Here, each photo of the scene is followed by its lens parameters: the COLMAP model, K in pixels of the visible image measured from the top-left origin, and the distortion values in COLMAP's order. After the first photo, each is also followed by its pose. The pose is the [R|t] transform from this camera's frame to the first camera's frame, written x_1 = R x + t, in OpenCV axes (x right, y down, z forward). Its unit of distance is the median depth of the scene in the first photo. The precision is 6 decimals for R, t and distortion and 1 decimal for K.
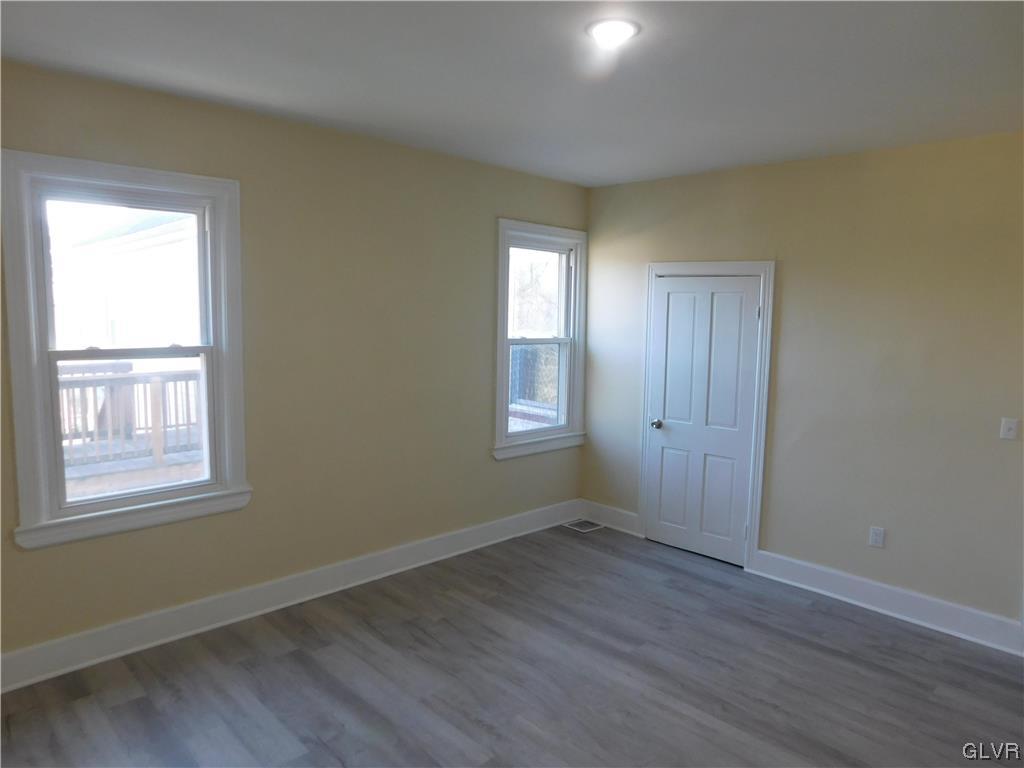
lens RADIAL K [[674.7, 0, 512.0], [0, 674.7, 384.0], [0, 0, 1]] dist [-0.061670, 0.054299]
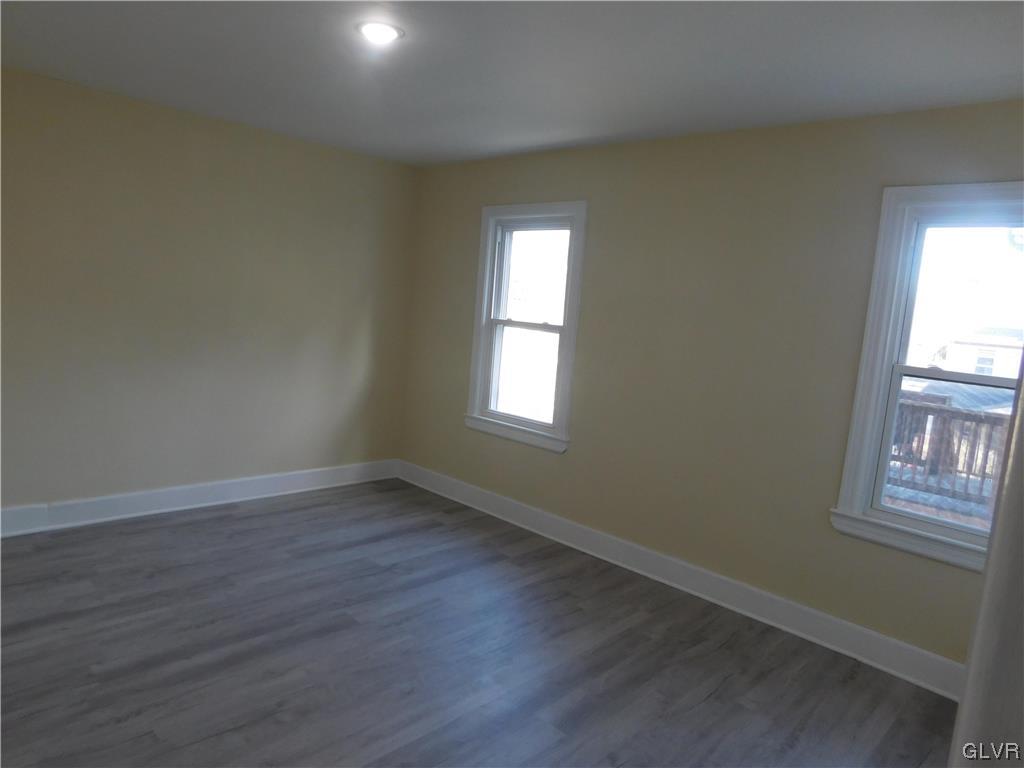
lens RADIAL K [[674.7, 0, 512.0], [0, 674.7, 384.0], [0, 0, 1]] dist [-0.061670, 0.054299]
pose [[0.037967, 0.107455, -0.993485, 0.839088], [-0.194044, 0.976070, 0.098155, -0.051681], [0.980258, 0.189053, 0.057910, 0.775743]]
